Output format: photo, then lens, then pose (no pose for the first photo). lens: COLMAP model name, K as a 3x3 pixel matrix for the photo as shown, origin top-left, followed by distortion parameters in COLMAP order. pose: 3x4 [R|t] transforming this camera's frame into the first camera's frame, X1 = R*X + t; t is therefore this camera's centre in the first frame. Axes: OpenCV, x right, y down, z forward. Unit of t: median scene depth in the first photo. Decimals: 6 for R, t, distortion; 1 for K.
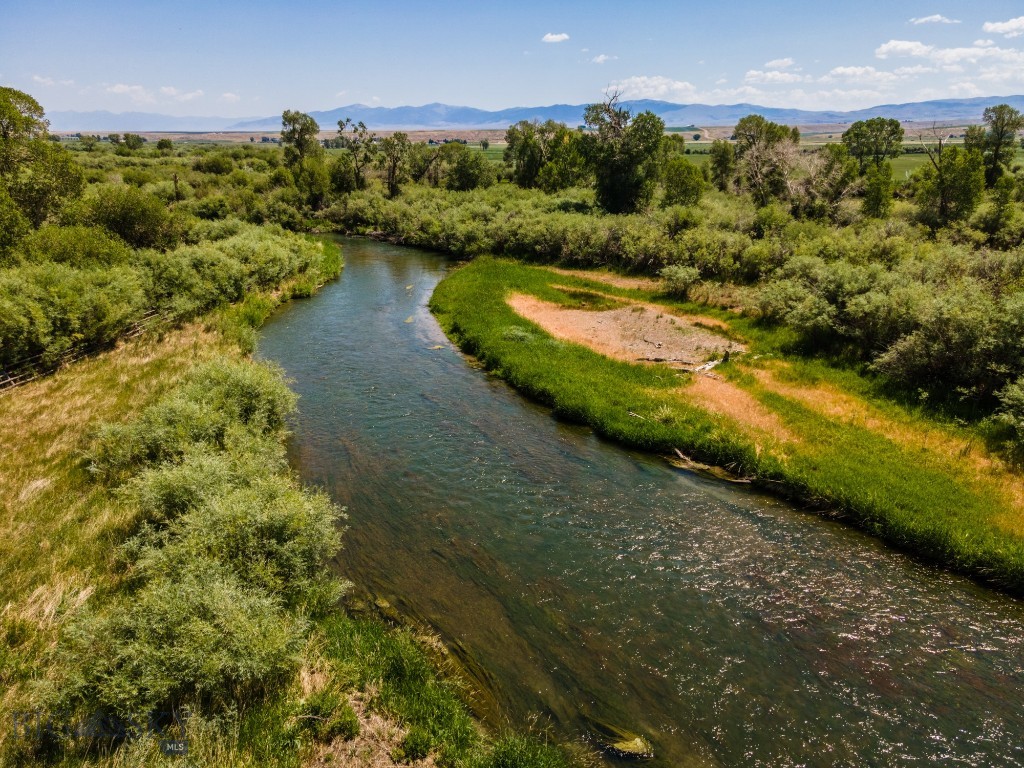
lens RADIAL K [[745.2, 0, 517.3], [0, 745.2, 376.2], [0, 0, 1]] dist [0.034205, 0.009951]
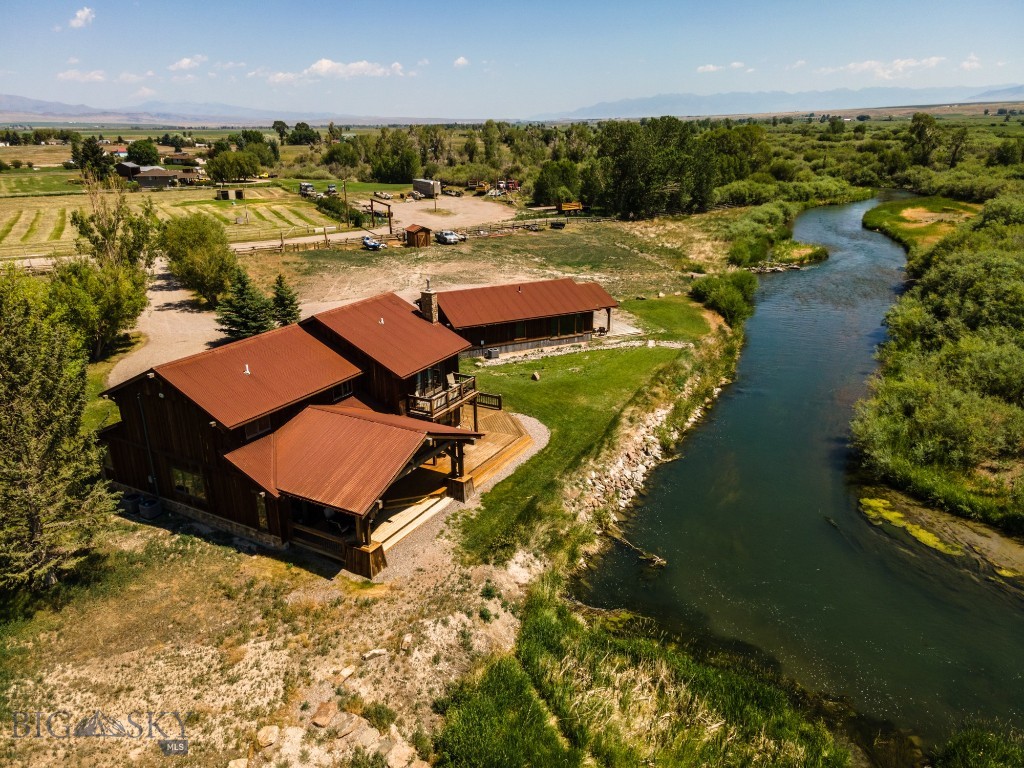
lens RADIAL K [[745.2, 0, 506.9], [0, 745.2, 381.8], [0, 0, 1]] dist [0.034205, 0.009951]
pose [[0.643934, 0.241805, -0.725865, 1.022775], [-0.215728, 0.967631, 0.130966, 0.392611], [0.734037, 0.072255, 0.675254, -1.554163]]
